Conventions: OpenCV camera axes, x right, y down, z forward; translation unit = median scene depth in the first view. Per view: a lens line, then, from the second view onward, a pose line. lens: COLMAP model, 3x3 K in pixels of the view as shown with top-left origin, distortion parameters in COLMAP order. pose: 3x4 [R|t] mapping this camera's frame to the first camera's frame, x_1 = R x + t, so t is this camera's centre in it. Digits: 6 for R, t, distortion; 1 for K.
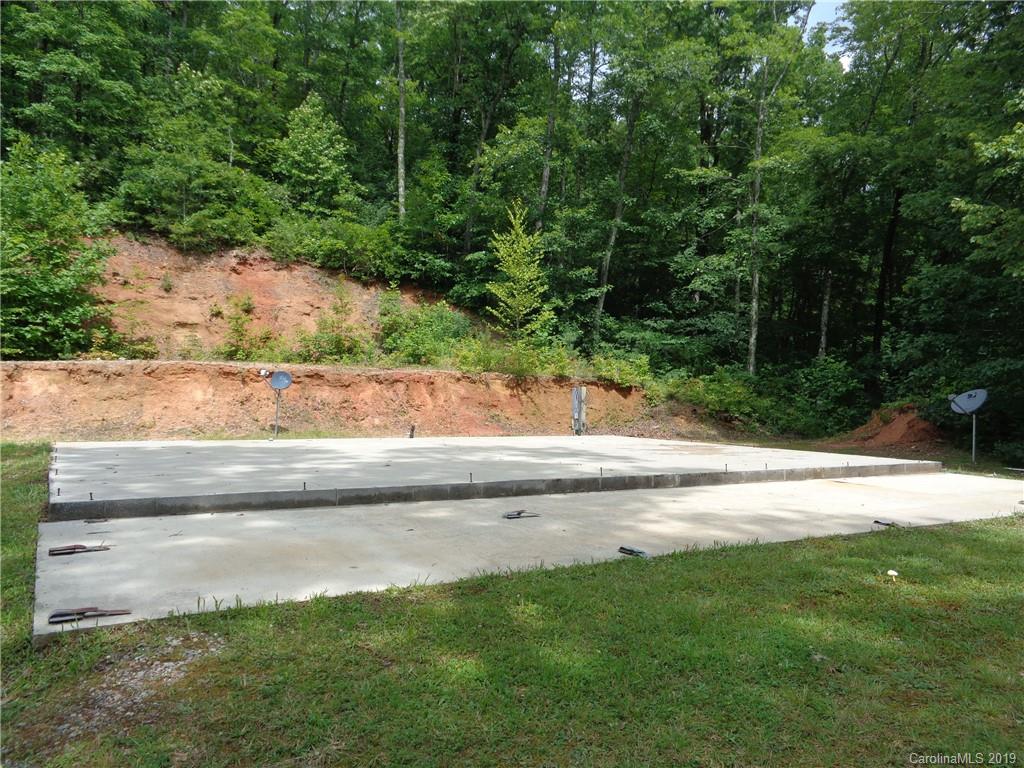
lens RADIAL K [[752.4, 0, 512.4], [0, 752.4, 381.7], [0, 0, 1]] dist [0.000461, 0.002284]
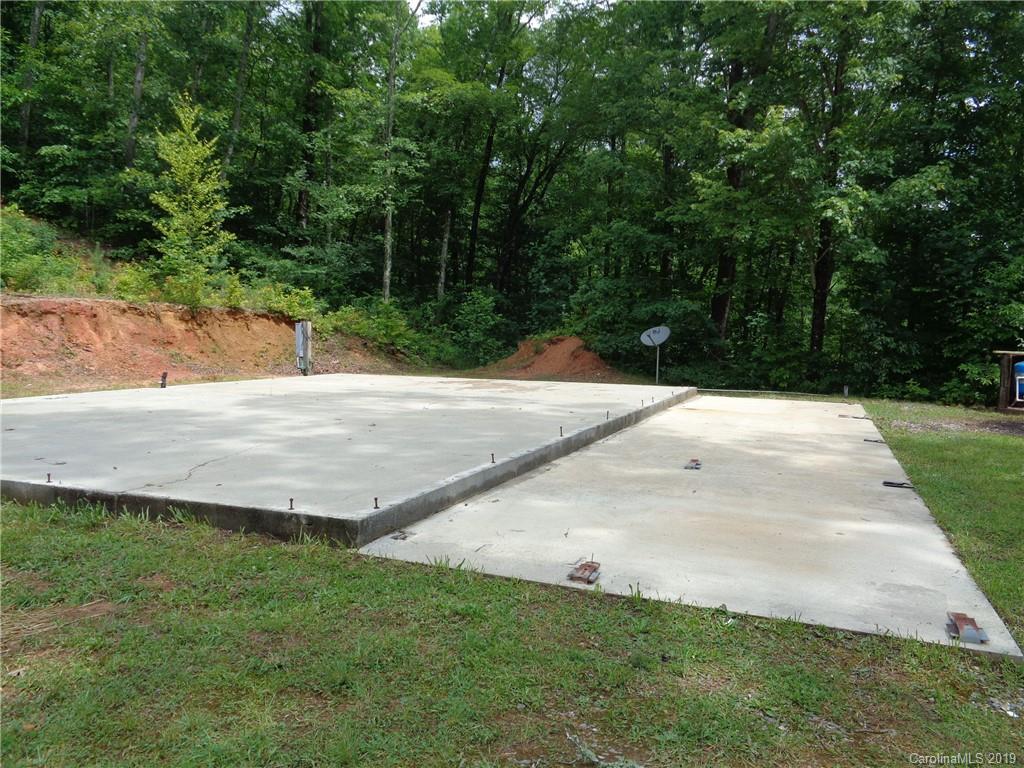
lens RADIAL K [[752.4, 0, 512.0], [0, 752.4, 386.9], [0, 0, 1]] dist [0.000461, 0.002284]
pose [[0.803490, -0.048847, 0.593311, -0.213925], [-0.013320, 0.994903, 0.099948, -0.008052], [-0.595169, -0.088210, 0.798744, 0.094200]]
